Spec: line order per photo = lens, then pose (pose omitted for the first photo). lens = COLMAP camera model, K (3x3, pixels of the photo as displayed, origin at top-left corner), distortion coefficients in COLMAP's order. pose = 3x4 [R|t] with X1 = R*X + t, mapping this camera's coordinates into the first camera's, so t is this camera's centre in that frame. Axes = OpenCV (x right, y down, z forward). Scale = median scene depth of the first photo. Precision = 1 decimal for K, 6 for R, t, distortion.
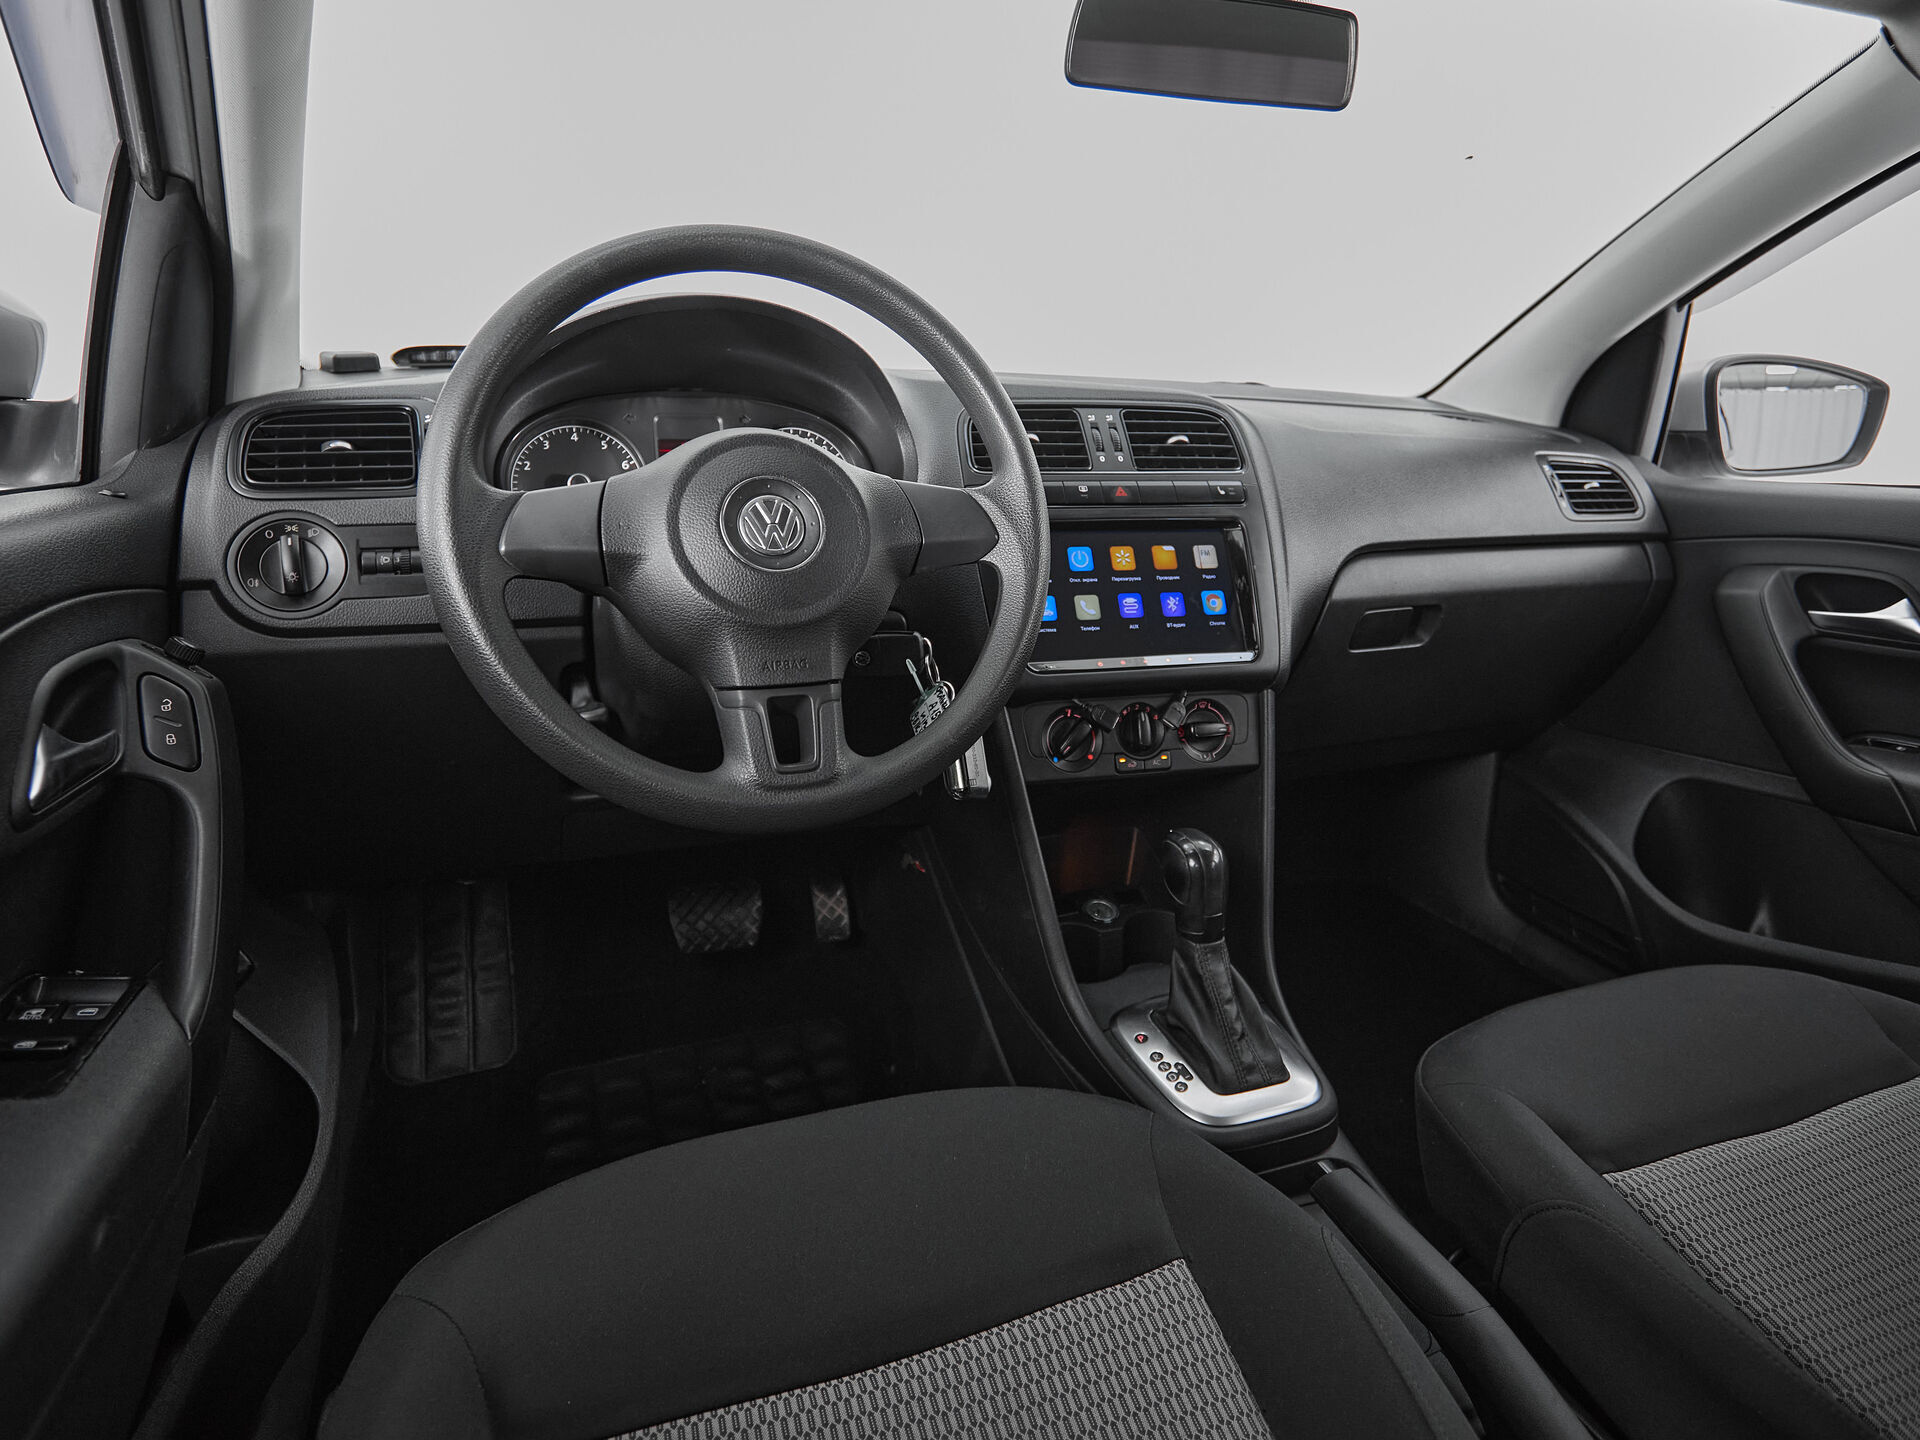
lens RADIAL K [[1161.2, 0, 967.6], [0, 1161.2, 660.1], [0, 0, 1]] dist [-0.005023, -0.000372]
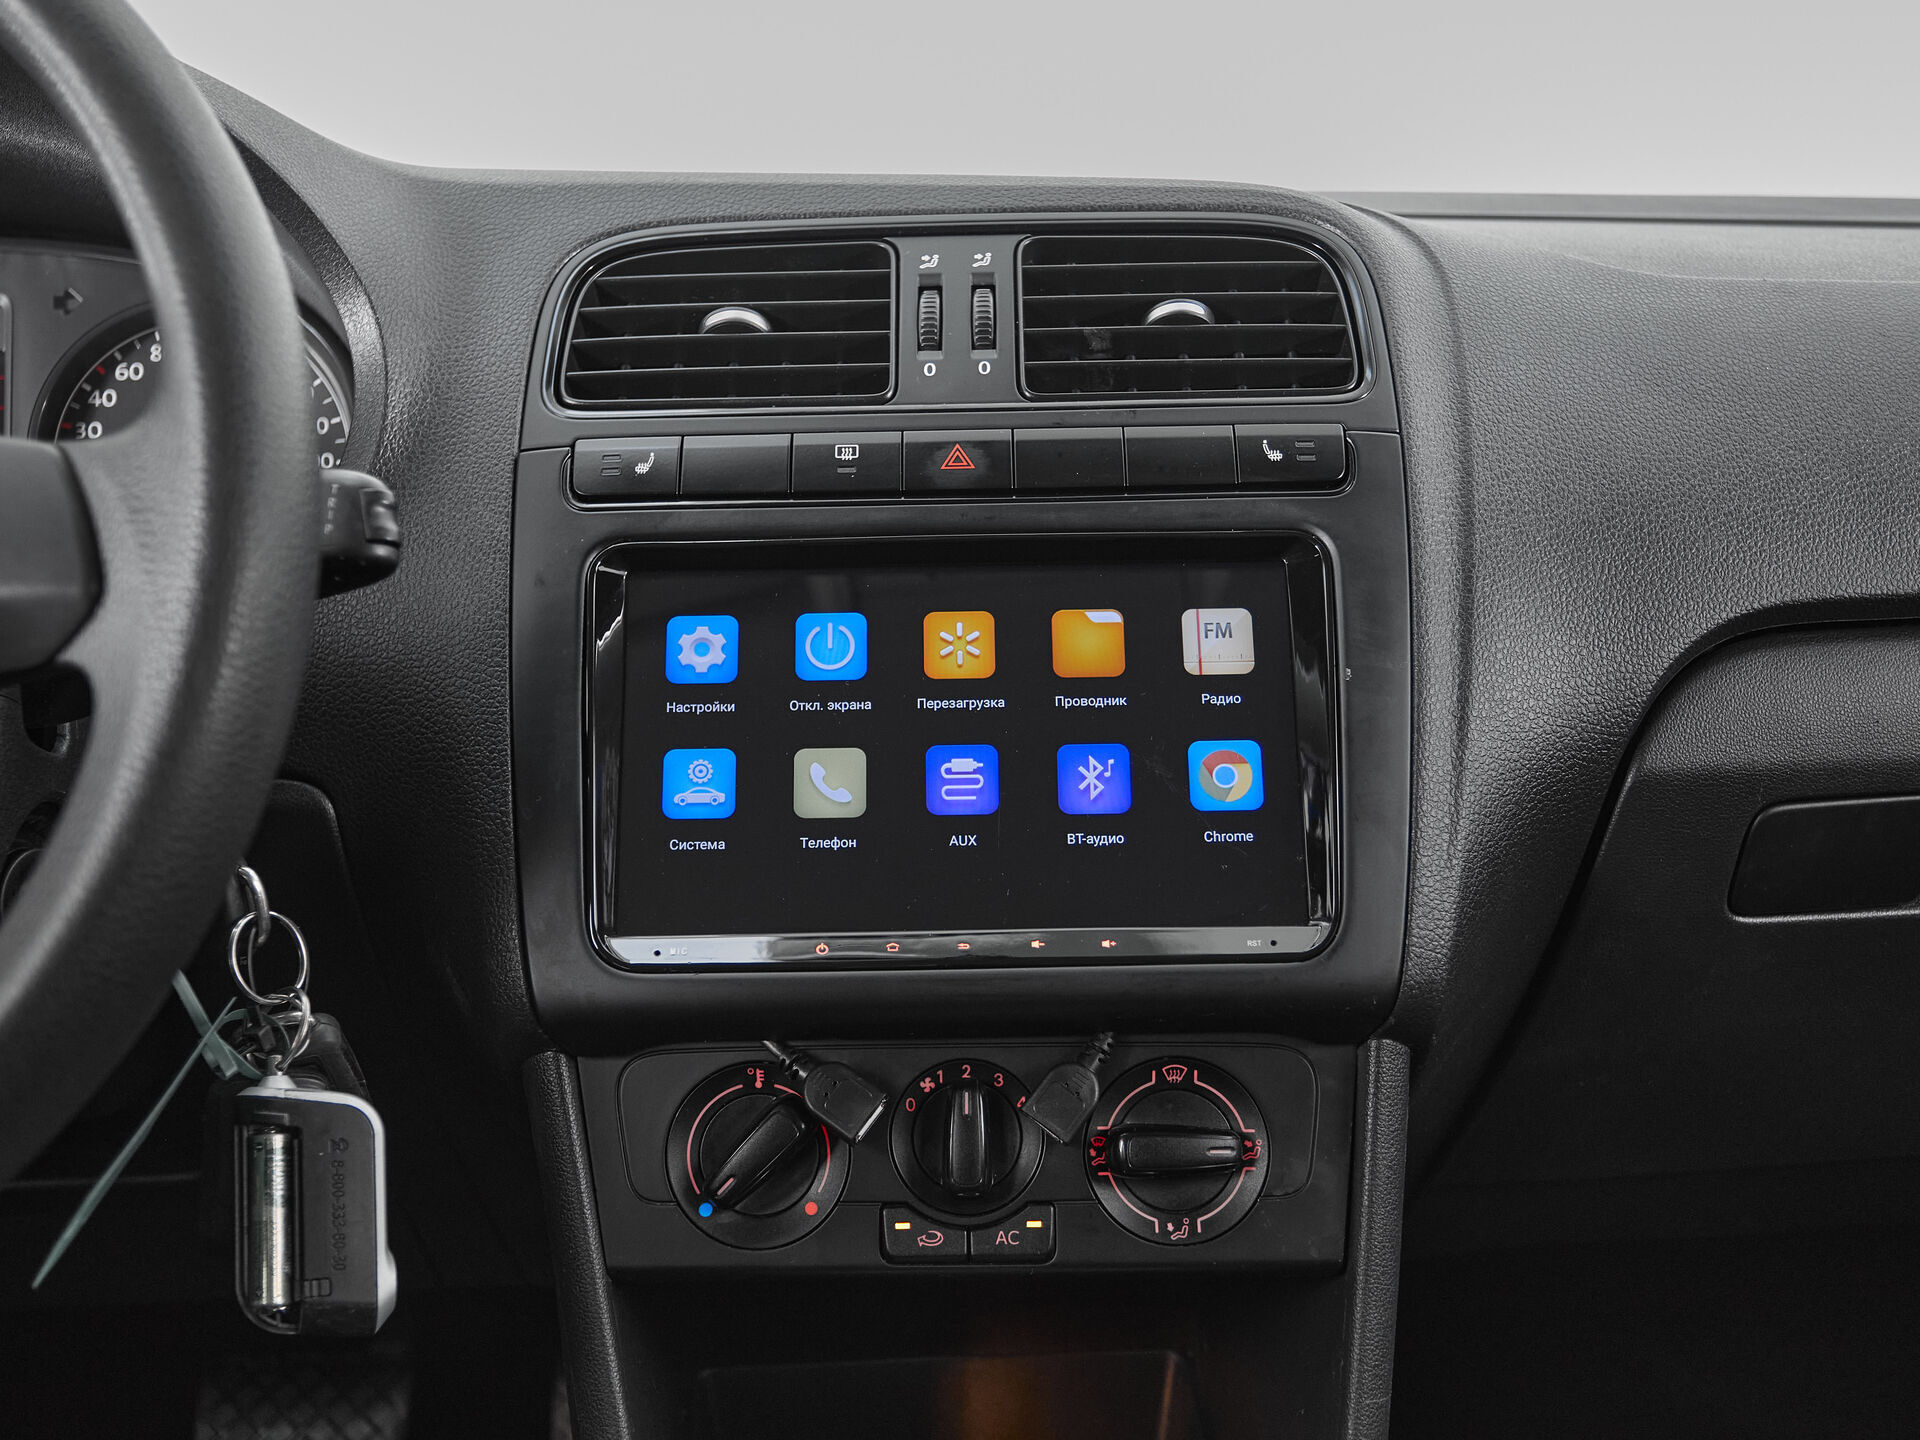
lens RADIAL K [[2043.7, 0, 947.7], [0, 2043.7, 733.7], [0, 0, 1]] dist [-0.011262, 0.008325]
pose [[0.955792, 0.019287, -0.293409, 0.309731], [-0.028855, 0.999182, -0.028316, -0.042193], [0.292623, 0.035530, 0.955568, 0.397015]]
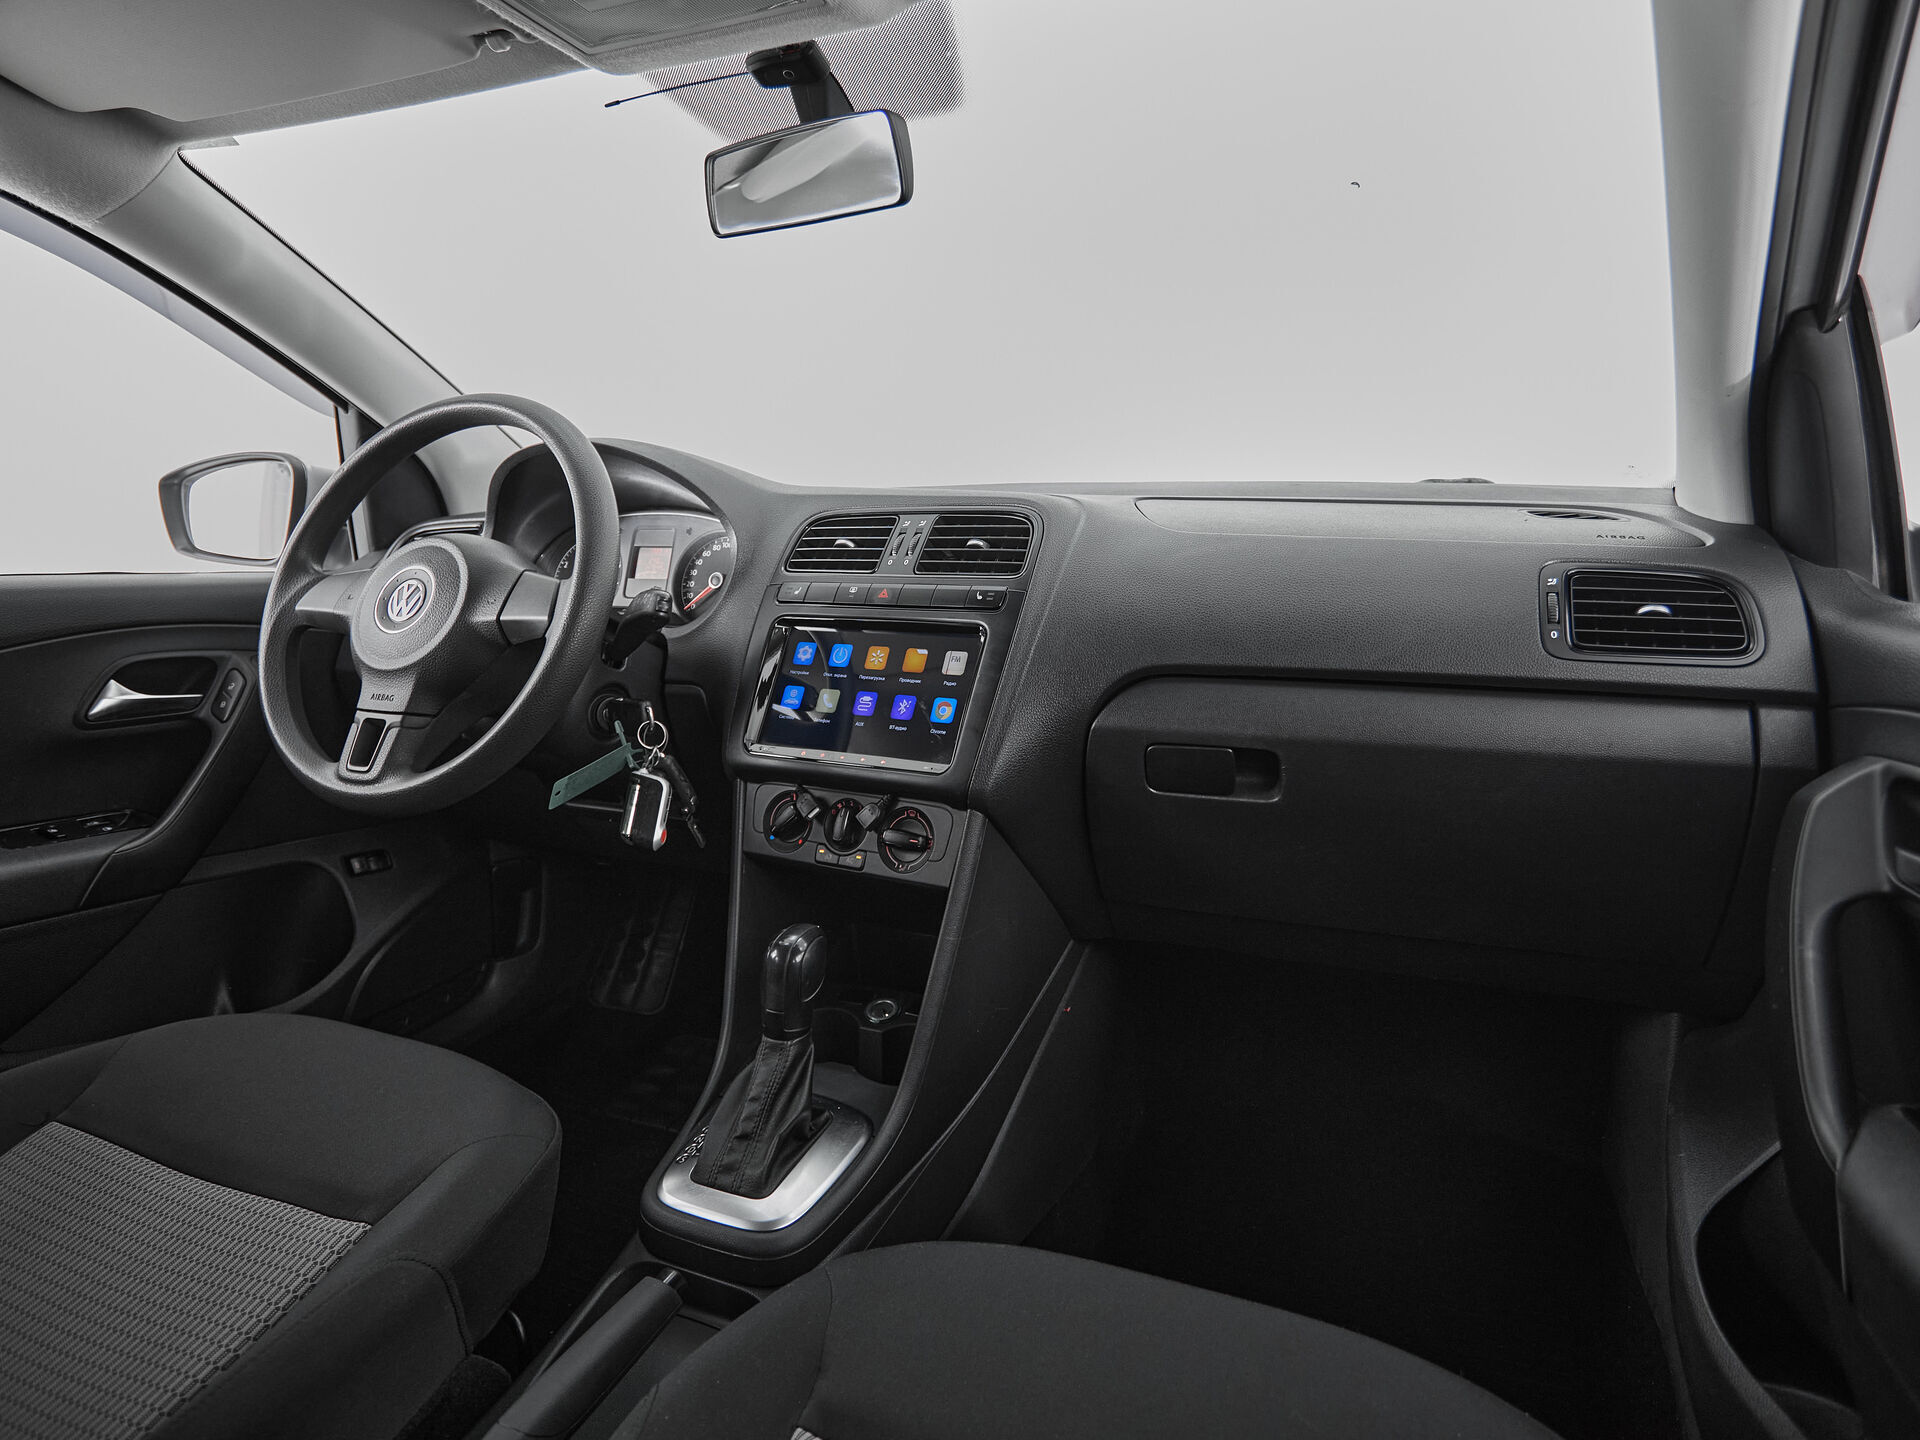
lens RADIAL K [[1129.6, 0, 980.5], [0, 1129.6, 666.3], [0, 0, 1]] dist [-0.000855, -0.000267]
pose [[0.703886, 0.066971, -0.707149, 0.888781], [-0.136470, 0.989749, -0.042106, -0.050180], [0.697080, 0.126142, 0.705810, 0.357152]]
